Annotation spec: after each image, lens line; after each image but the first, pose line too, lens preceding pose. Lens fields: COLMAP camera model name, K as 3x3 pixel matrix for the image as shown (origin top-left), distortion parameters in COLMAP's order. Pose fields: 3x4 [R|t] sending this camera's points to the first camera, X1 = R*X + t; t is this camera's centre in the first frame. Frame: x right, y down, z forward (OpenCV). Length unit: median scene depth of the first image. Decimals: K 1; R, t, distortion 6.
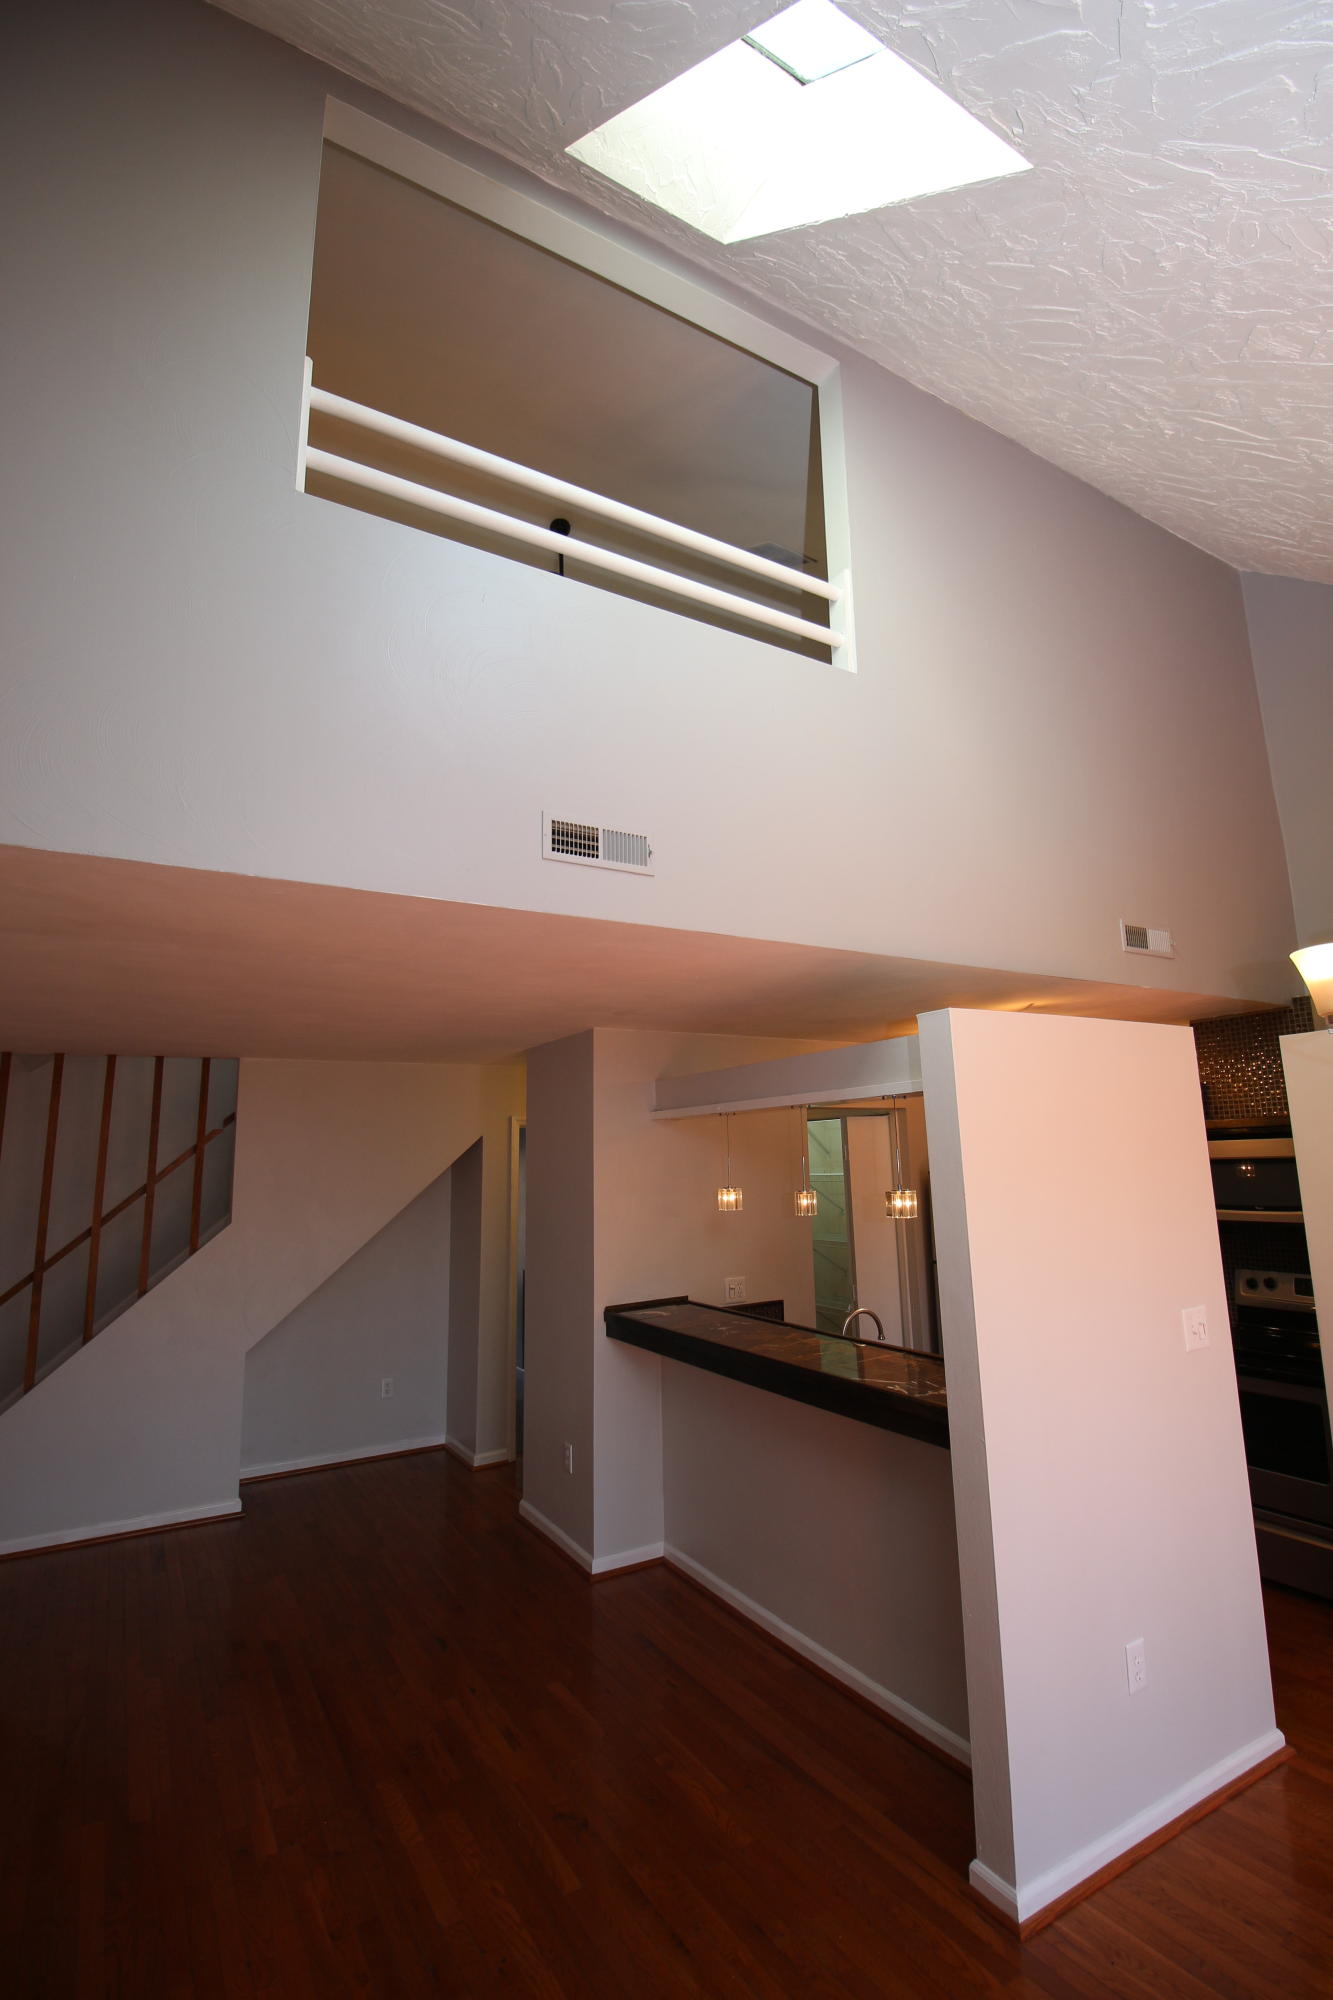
lens RADIAL K [[933.6, 0, 690.8], [0, 933.6, 991.0], [0, 0, 1]] dist [0.001427, -0.012607]
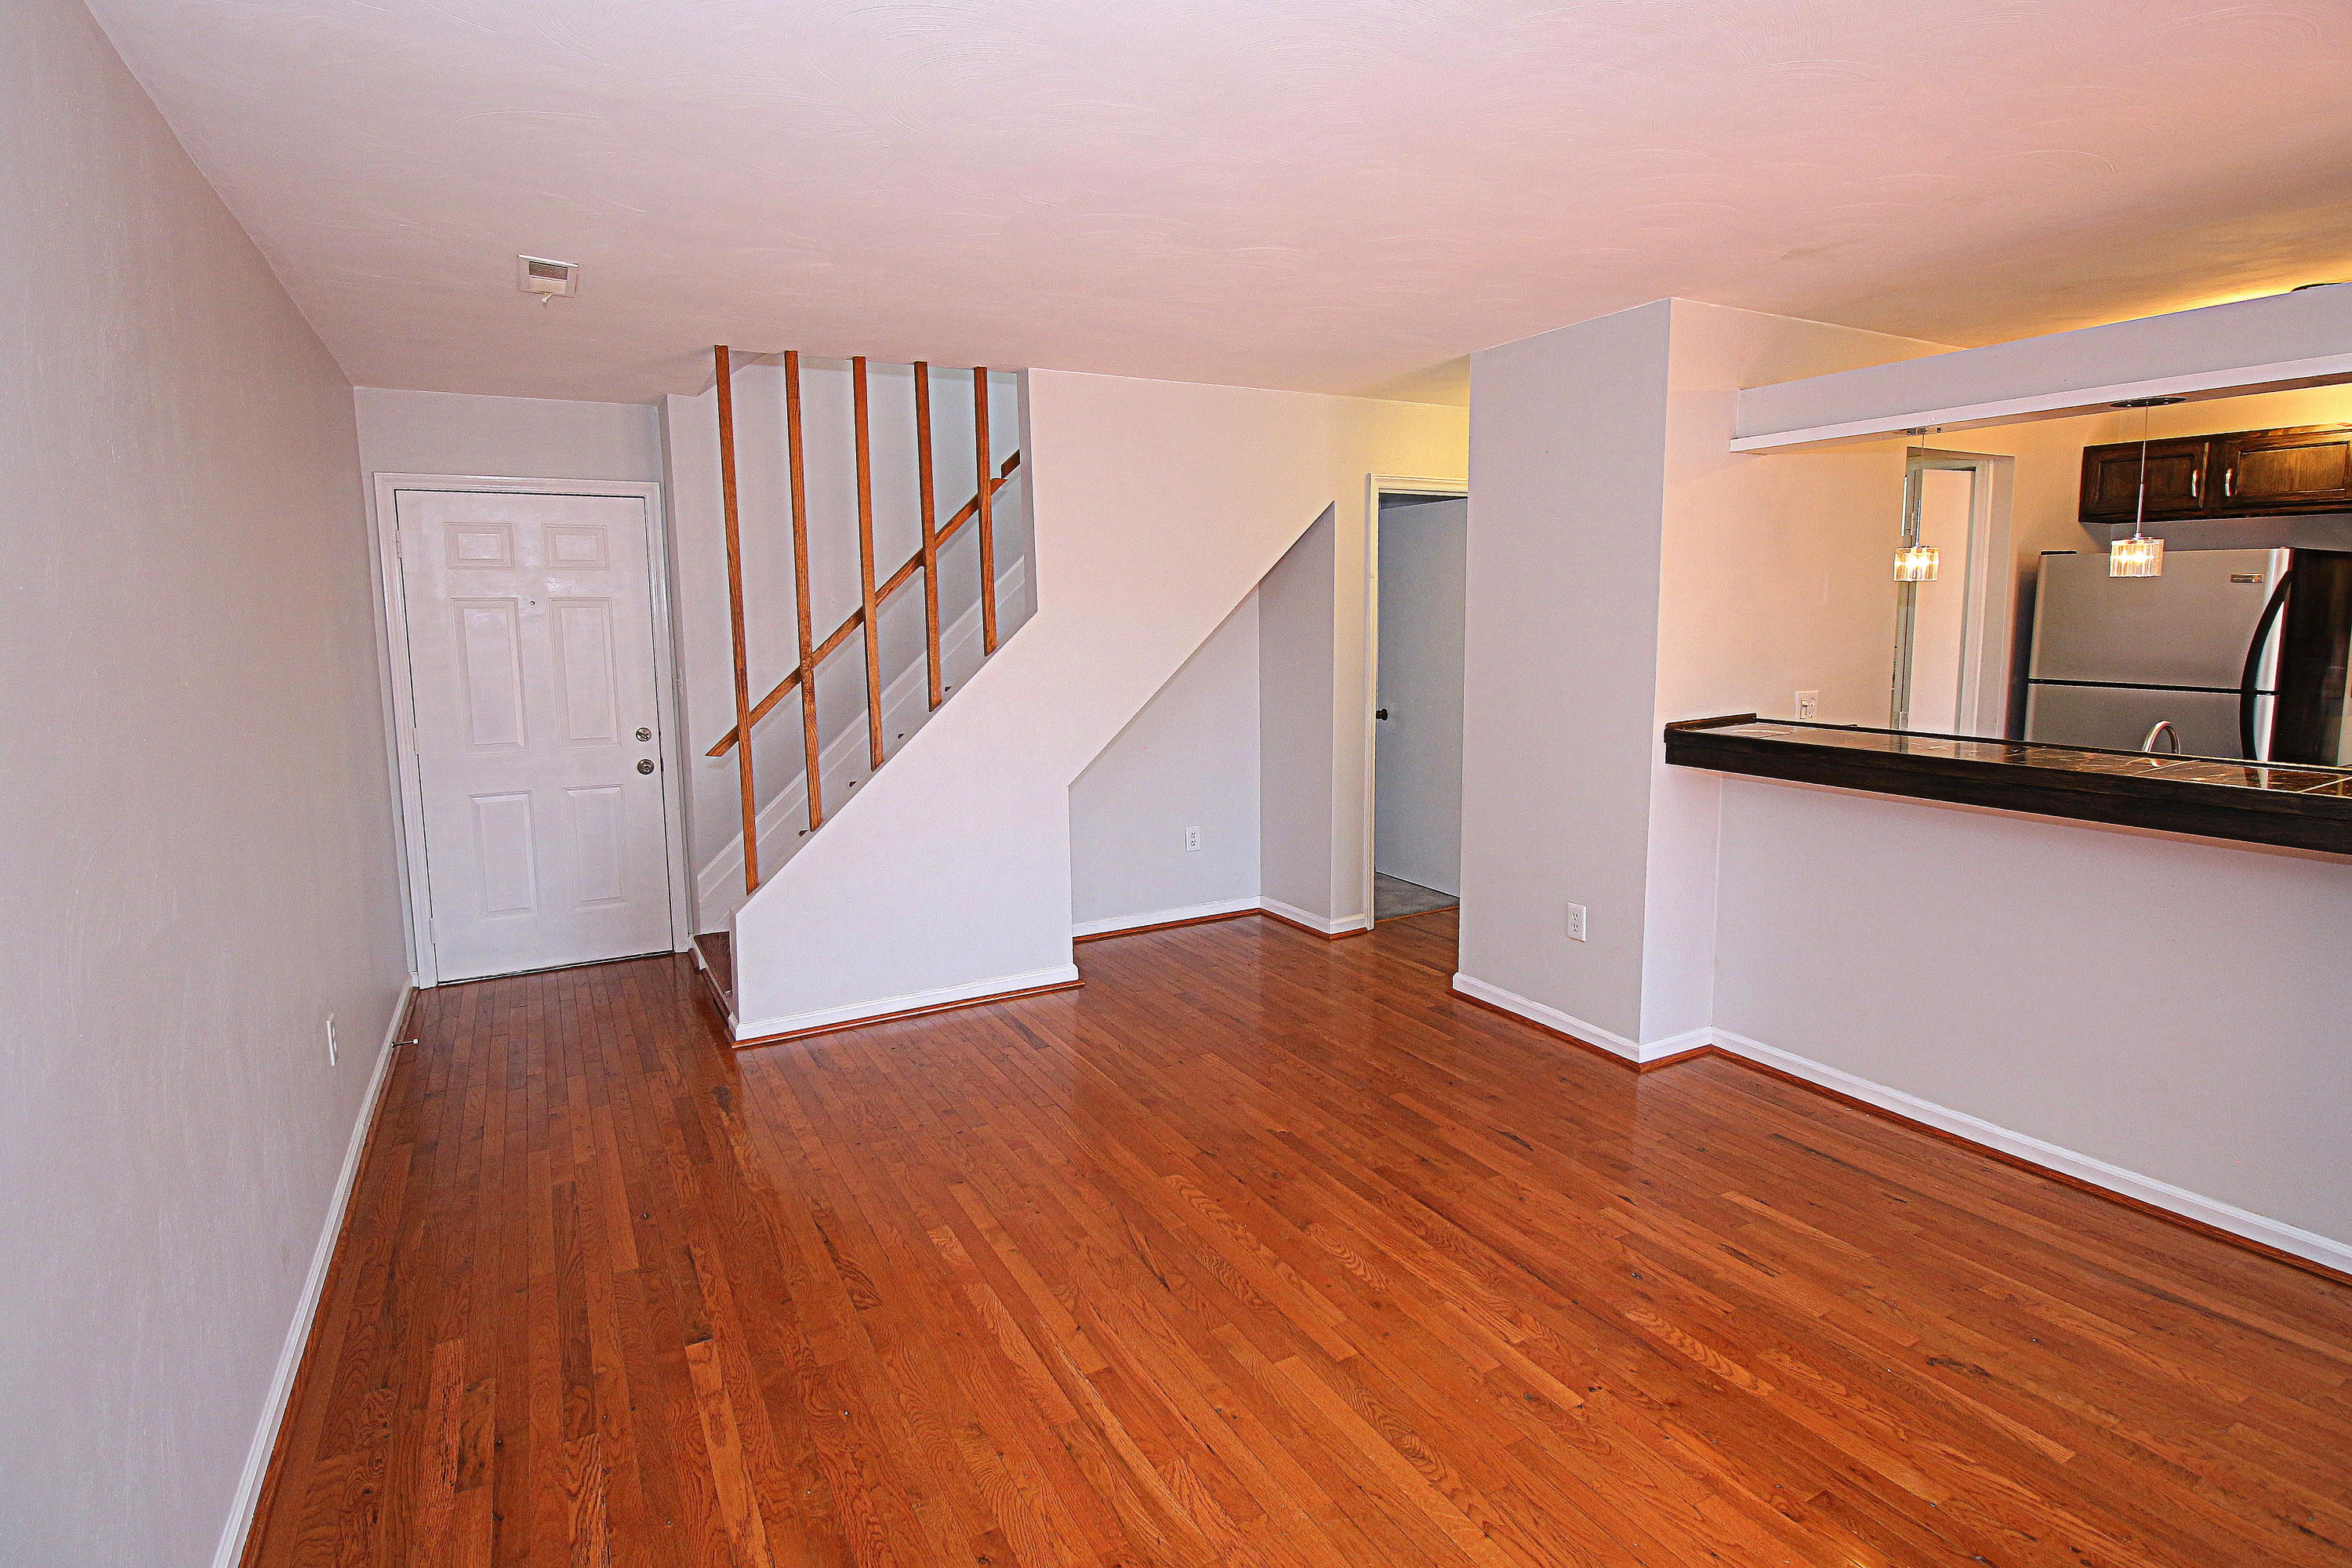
lens RADIAL K [[1171.9, 0, 1168.3], [0, 1171.9, 751.7], [0, 0, 1]] dist [0.004134, -0.015910]
pose [[0.999028, 0.017114, -0.040622, -0.390659], [-0.004307, 0.955043, 0.296434, 0.094880], [0.043869, -0.295971, 0.954189, 0.138191]]
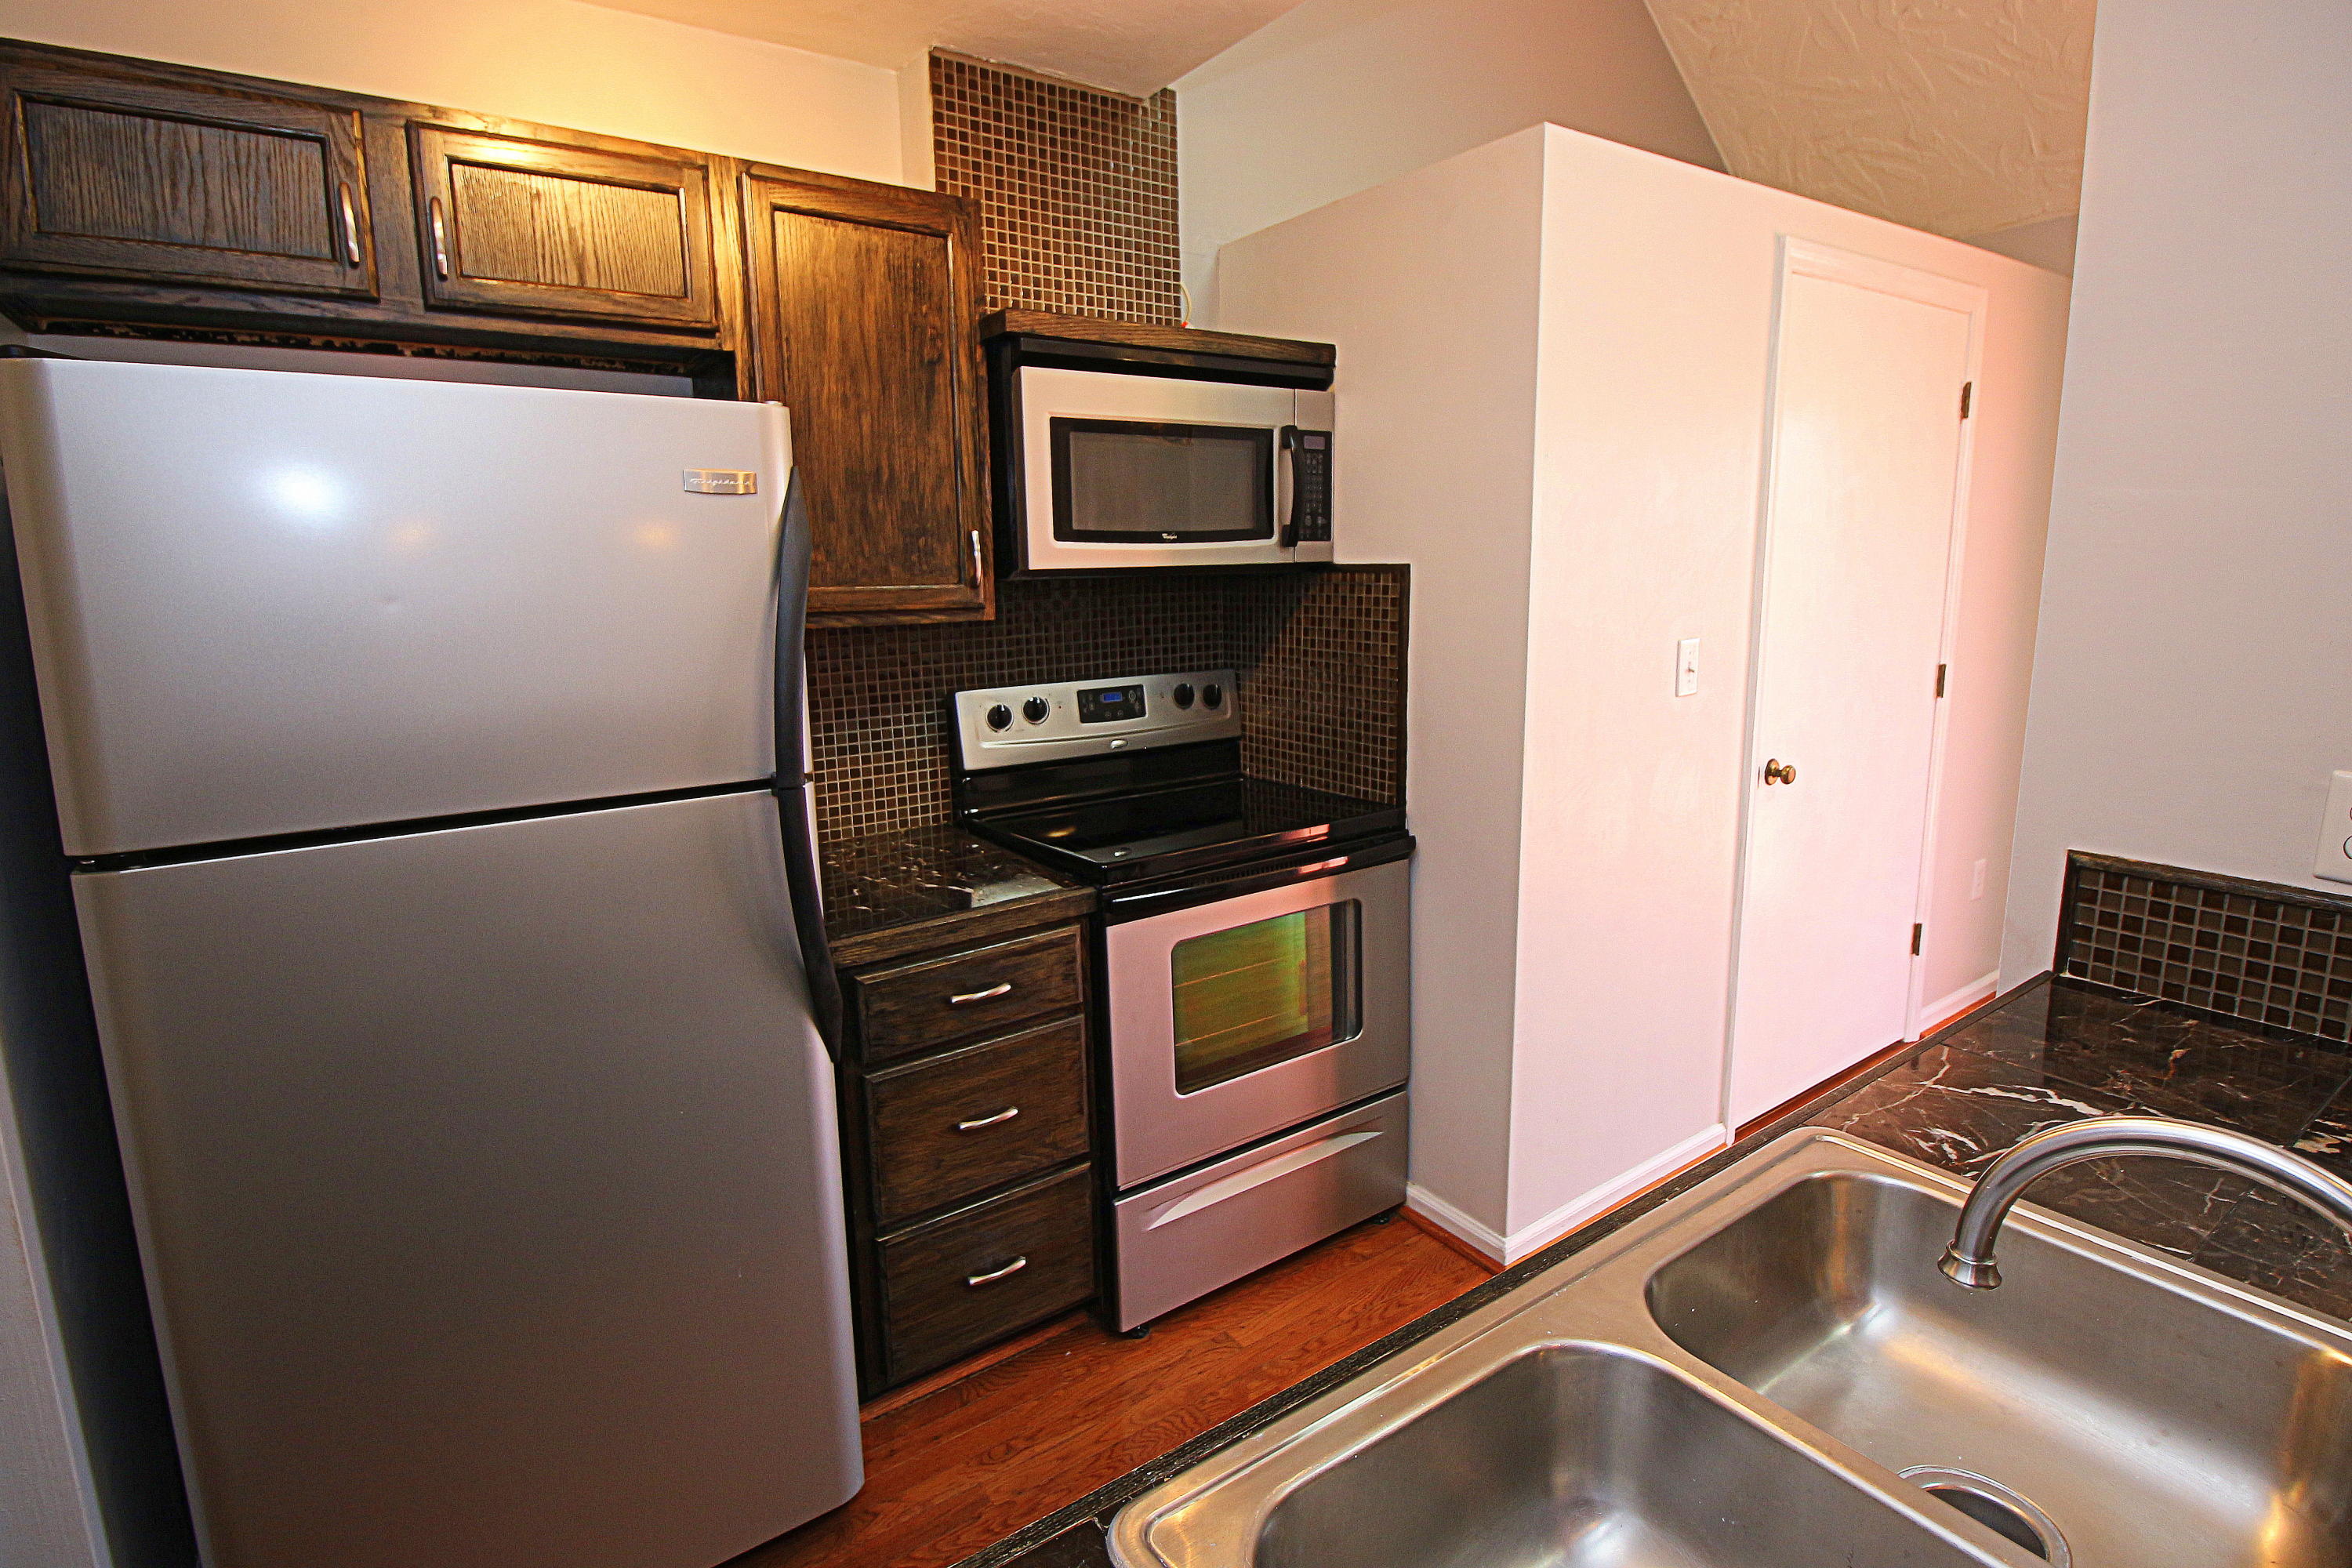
lens RADIAL K [[1171.9, 0, 1168.3], [0, 1171.9, 751.7], [0, 0, 1]] dist [0.004134, -0.015910]
pose [[-0.060371, -0.137543, 0.988654, 0.035000], [-0.157978, 0.979294, 0.126594, 0.234300], [-0.985595, -0.148543, -0.080850, 0.919225]]
